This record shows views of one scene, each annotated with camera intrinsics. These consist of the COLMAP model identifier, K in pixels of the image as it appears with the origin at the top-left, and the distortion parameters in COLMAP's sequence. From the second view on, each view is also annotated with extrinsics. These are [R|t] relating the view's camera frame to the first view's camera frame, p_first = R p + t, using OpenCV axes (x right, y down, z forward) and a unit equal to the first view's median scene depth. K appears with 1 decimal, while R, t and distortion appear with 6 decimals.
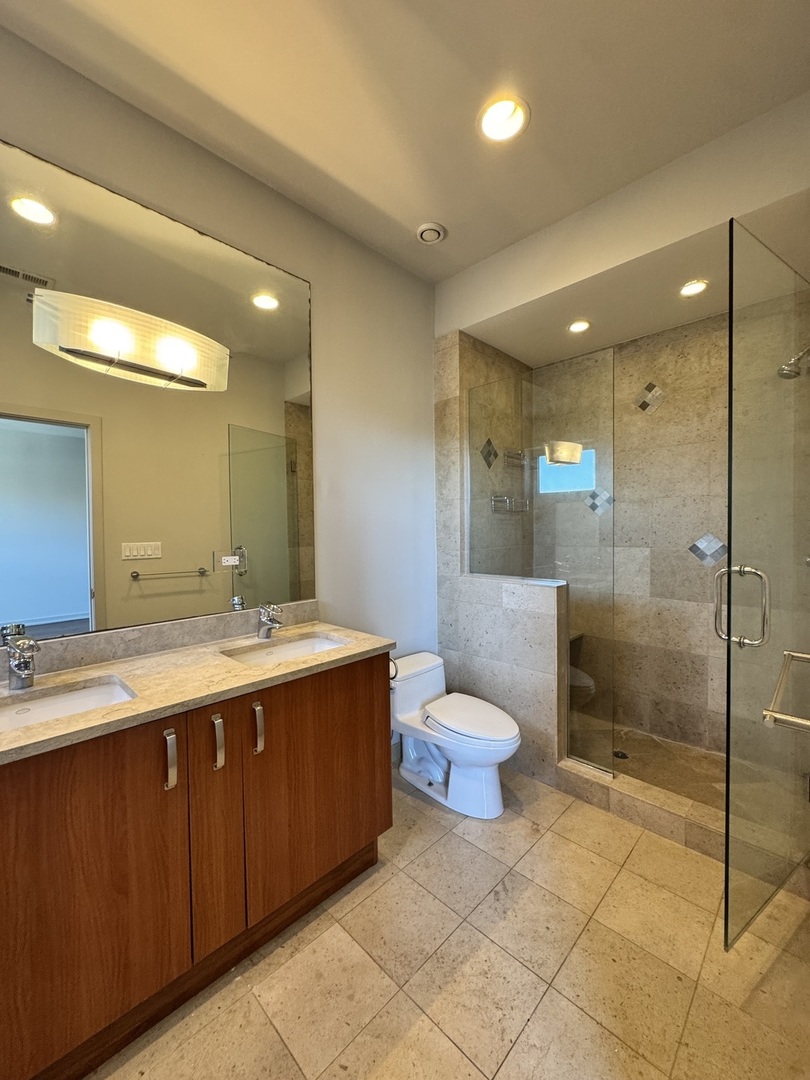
lens RADIAL K [[432.9, 0, 404.9], [0, 432.9, 537.1], [0, 0, 1]] dist [-0.002032, 0.000189]
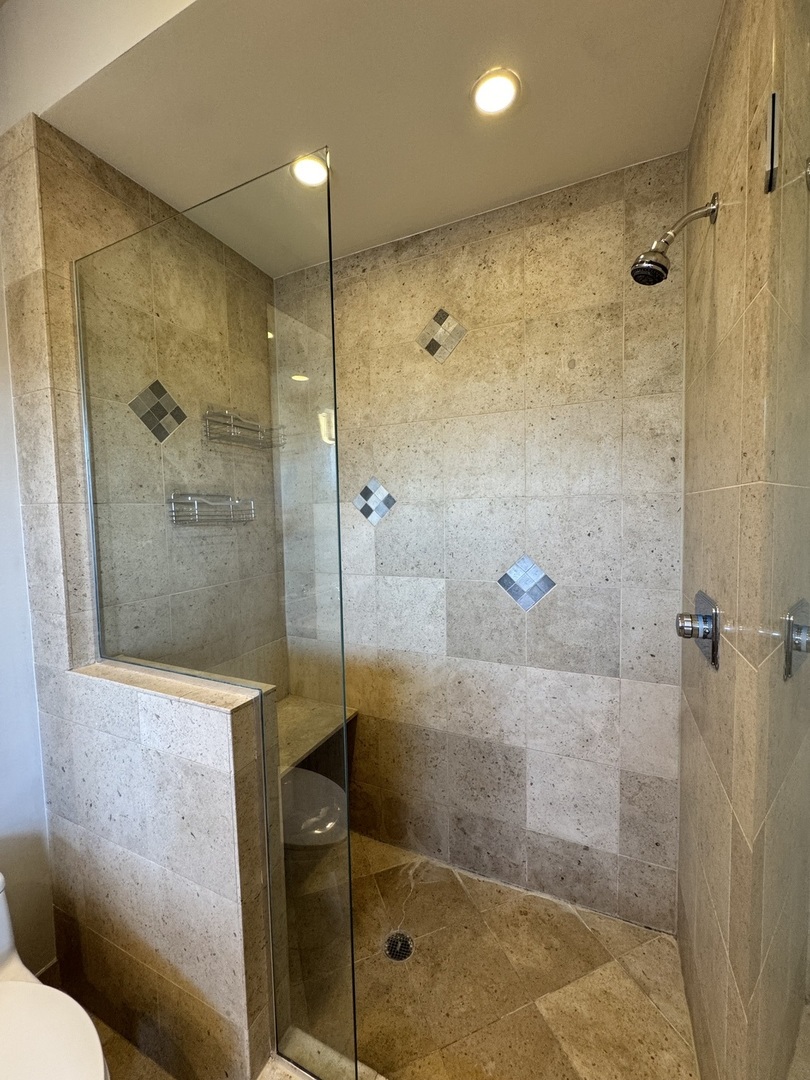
lens RADIAL K [[432.9, 0, 404.9], [0, 432.9, 537.1], [0, 0, 1]] dist [-0.002032, 0.000189]
pose [[0.941422, -0.031287, 0.335777, 0.310545], [0.020536, 0.999158, 0.035525, -0.059725], [-0.336606, -0.026548, 0.941271, 0.442795]]
